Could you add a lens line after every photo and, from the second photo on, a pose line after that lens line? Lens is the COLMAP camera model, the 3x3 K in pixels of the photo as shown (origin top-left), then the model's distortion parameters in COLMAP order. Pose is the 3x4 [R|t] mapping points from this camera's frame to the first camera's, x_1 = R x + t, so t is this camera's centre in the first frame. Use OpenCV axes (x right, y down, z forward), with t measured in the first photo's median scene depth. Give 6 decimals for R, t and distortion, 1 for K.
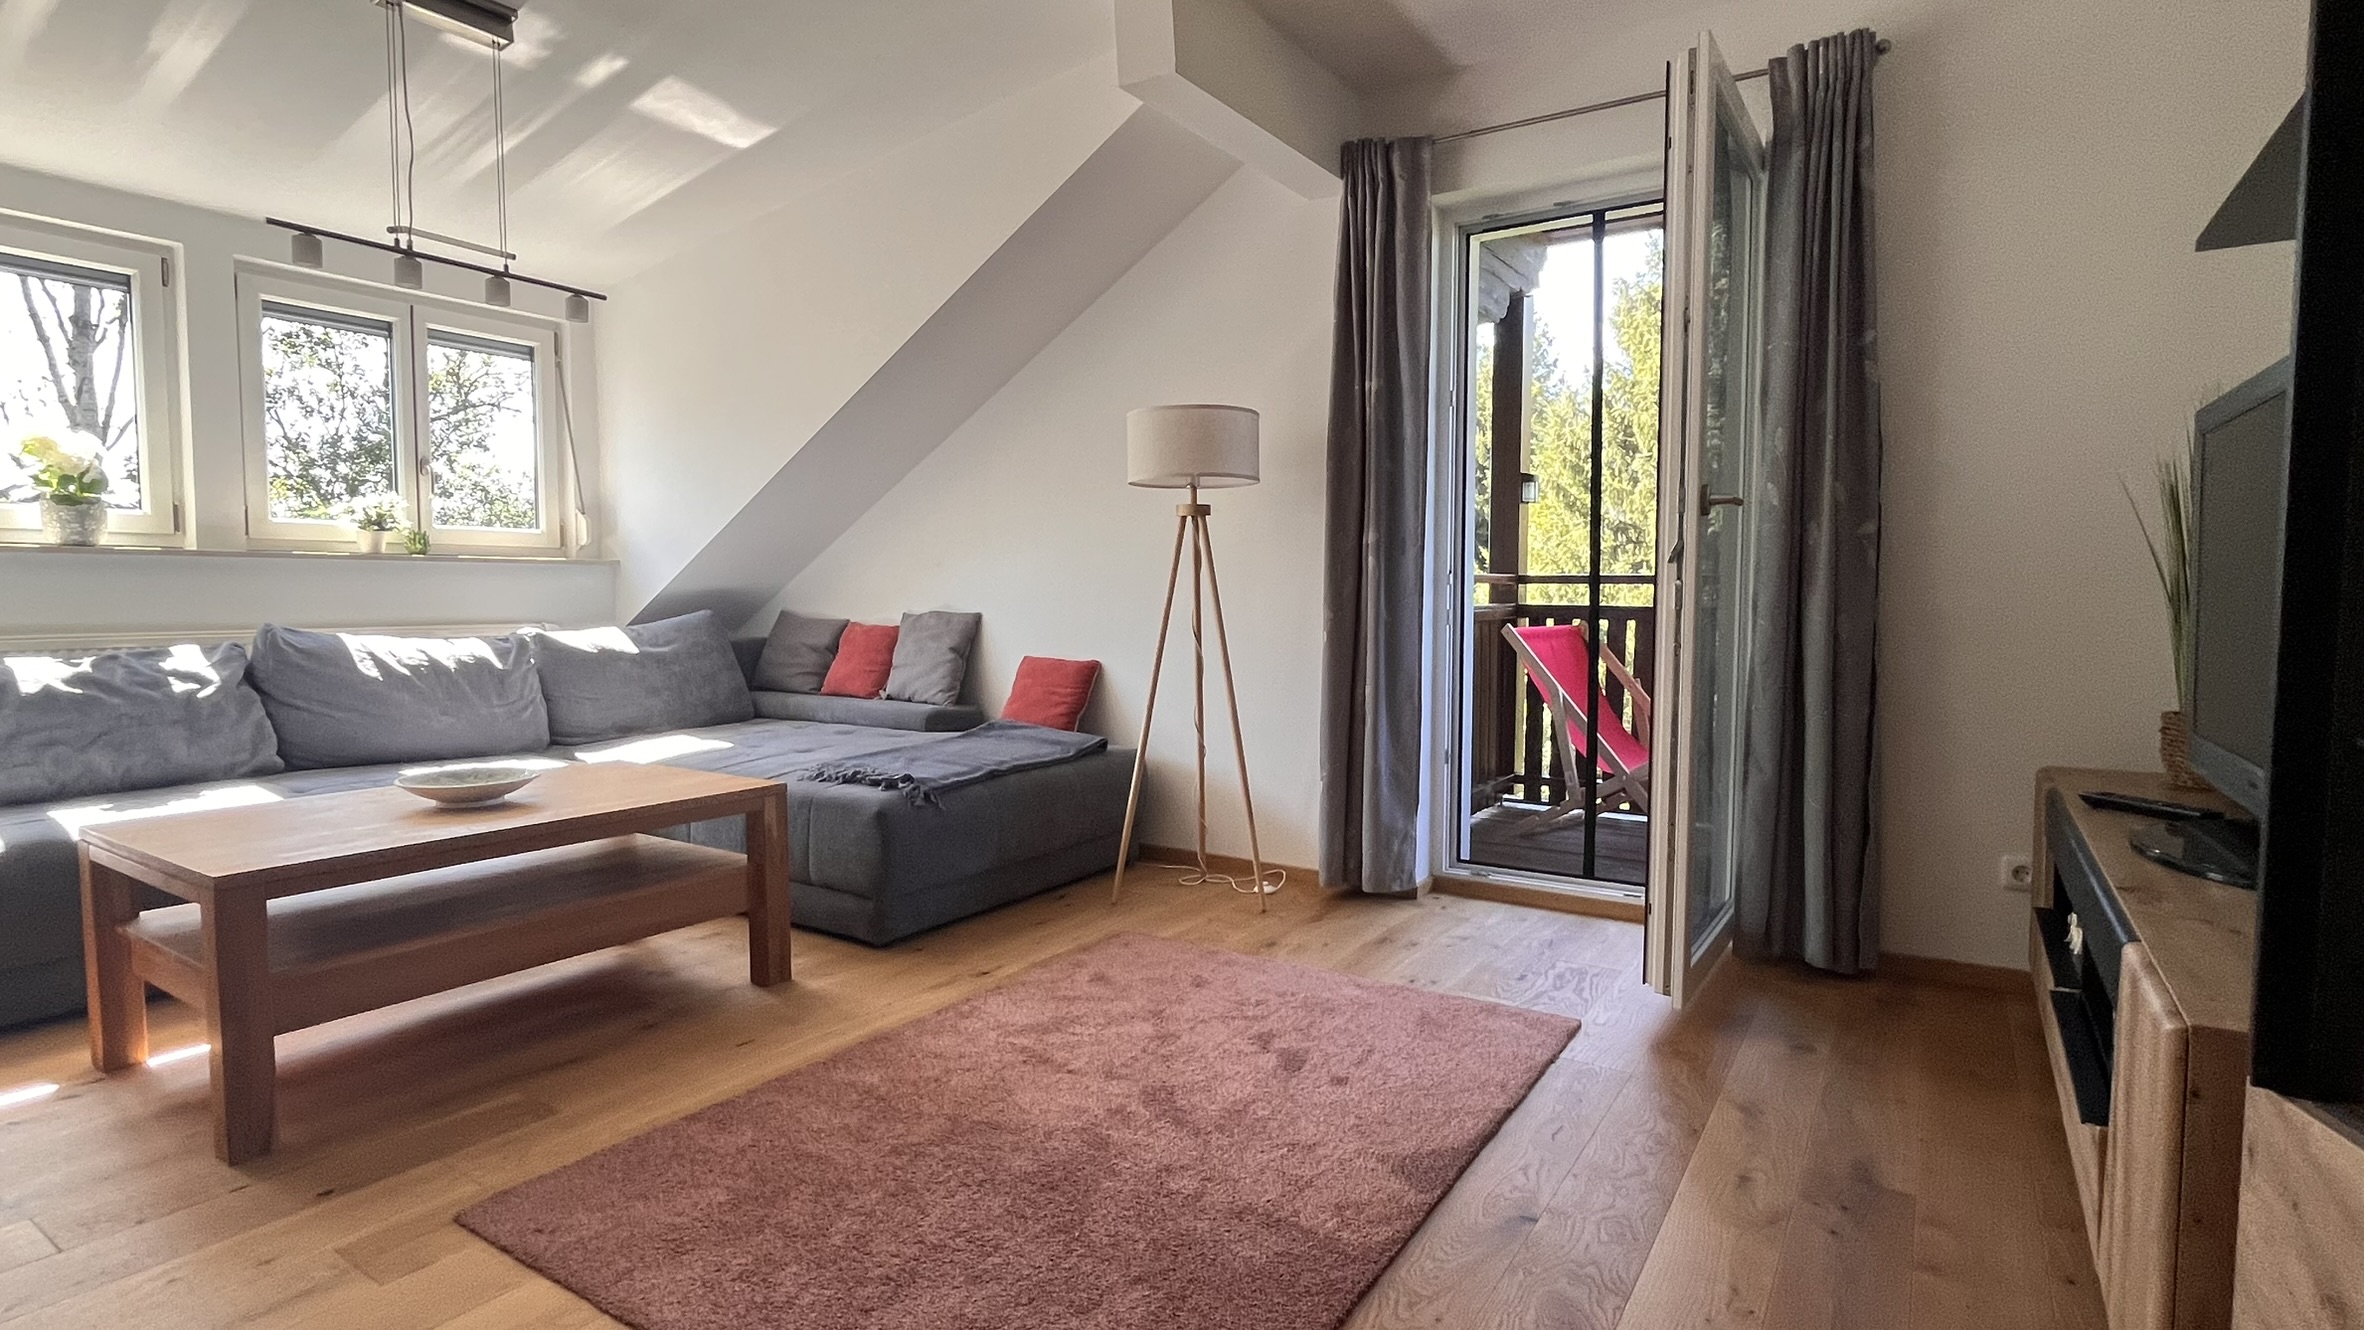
lens RADIAL K [[1155.8, 0, 1188.3], [0, 1155.8, 662.2], [0, 0, 1]] dist [-0.013740, 0.003269]
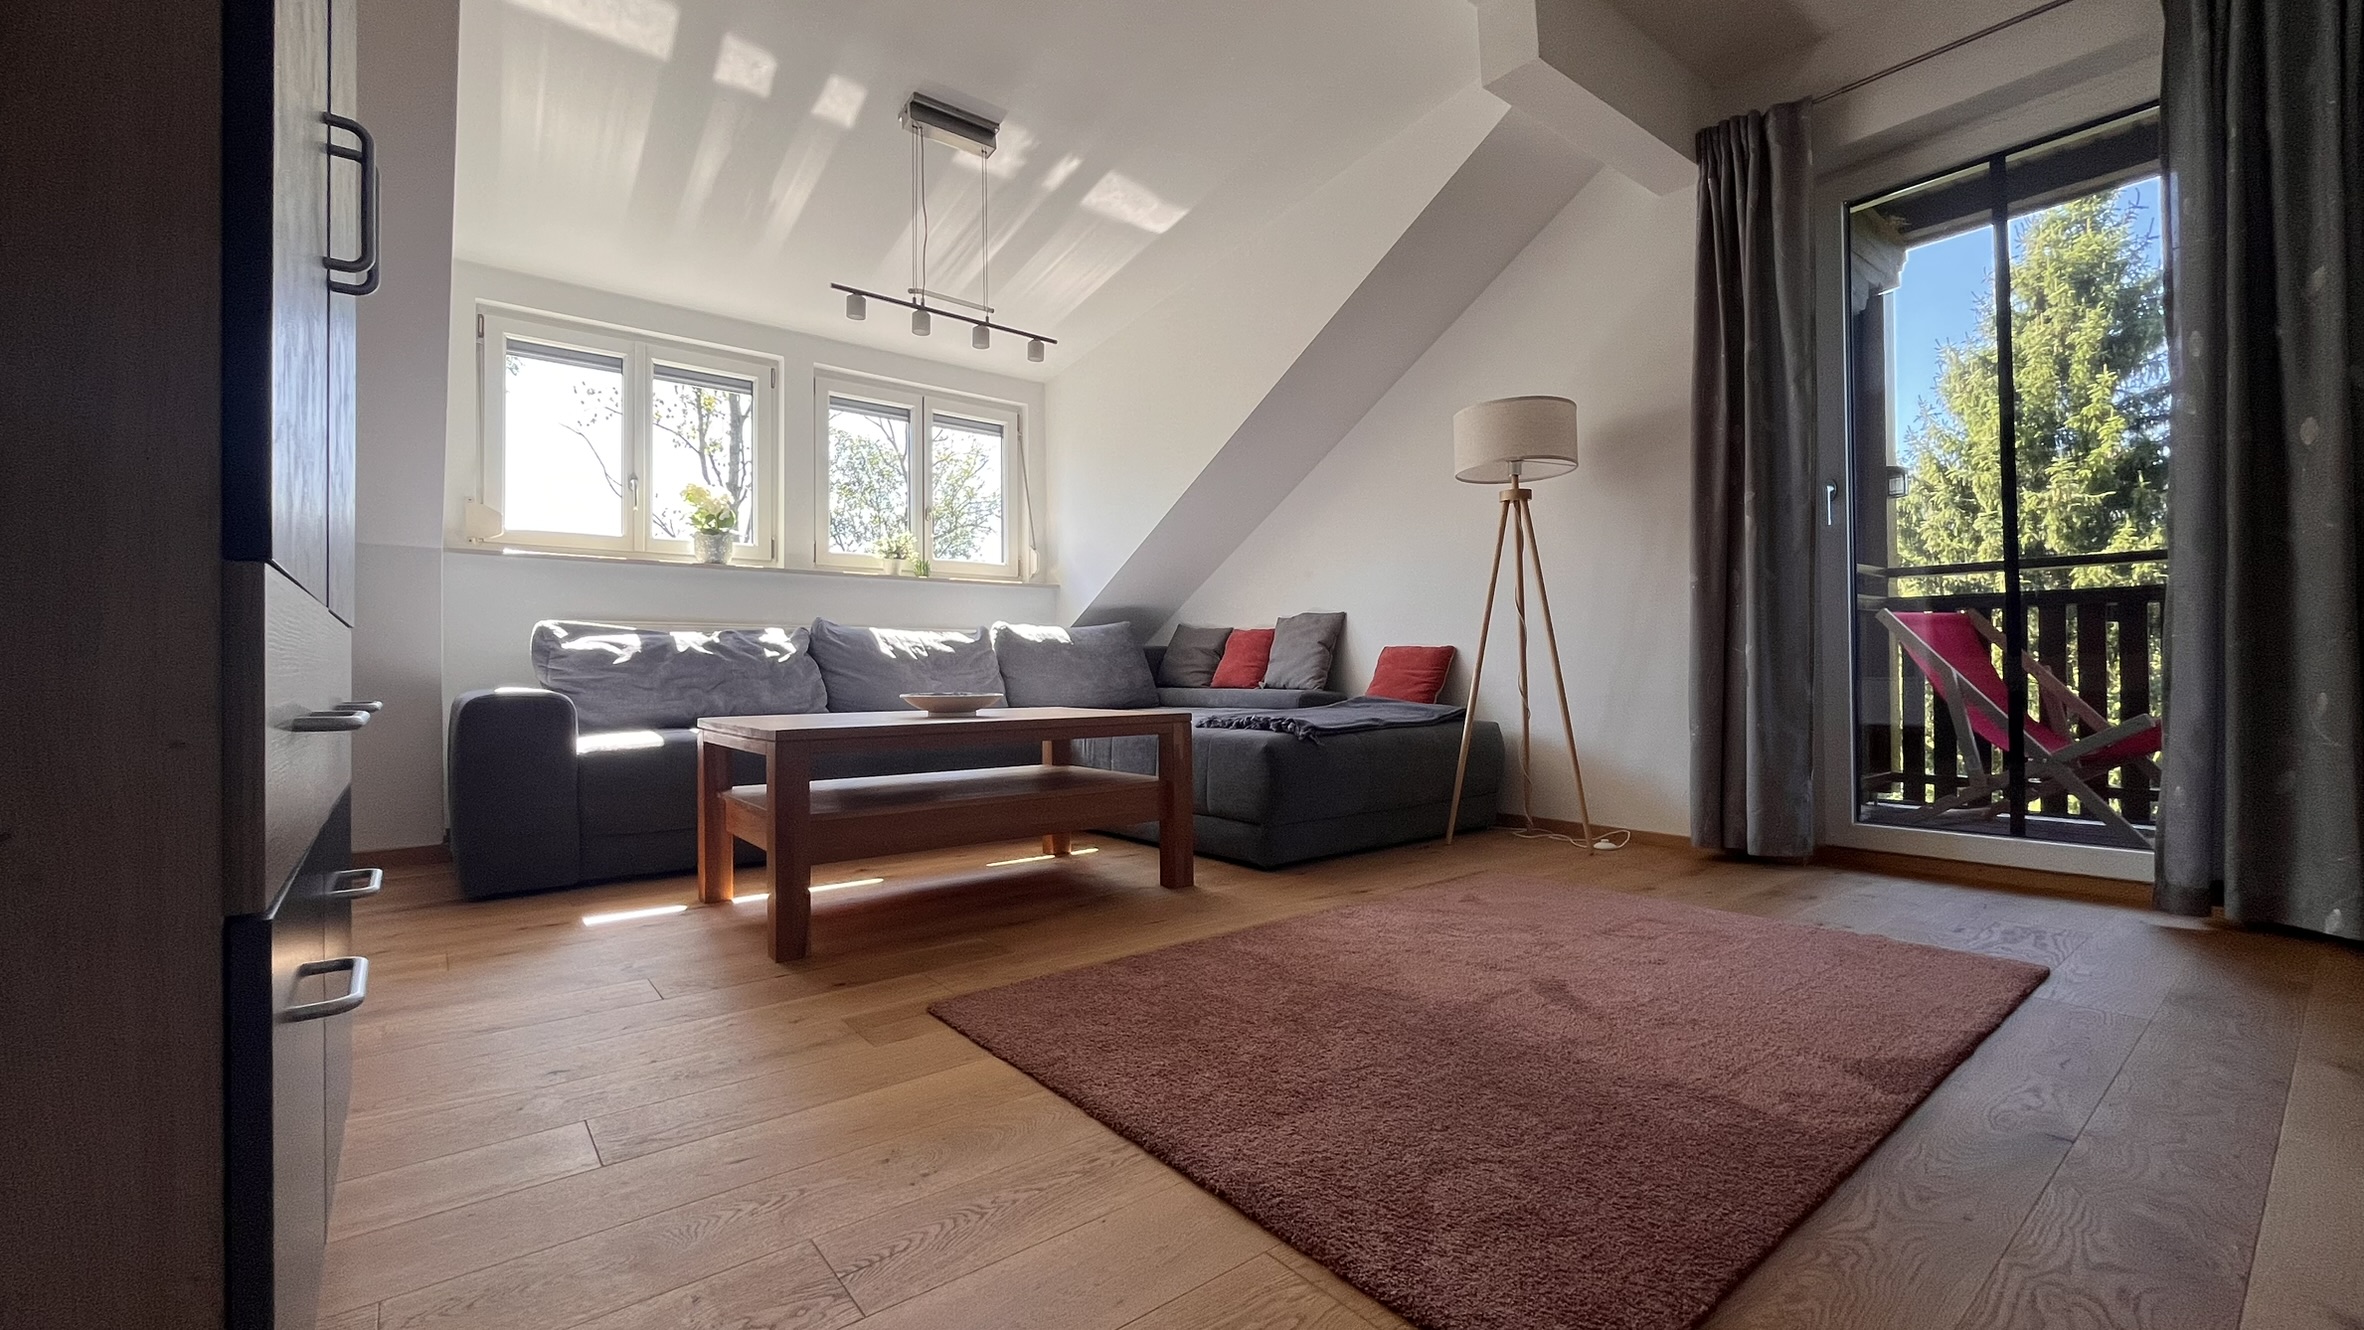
lens RADIAL K [[957.4, 0, 1191.6], [0, 957.4, 660.6], [0, 0, 1]] dist [-0.002625, -0.000724]
pose [[0.951063, -0.003657, -0.308974, -0.041194], [-0.018144, 0.997544, -0.067657, 0.101835], [0.308463, 0.069952, 0.948661, 0.066634]]
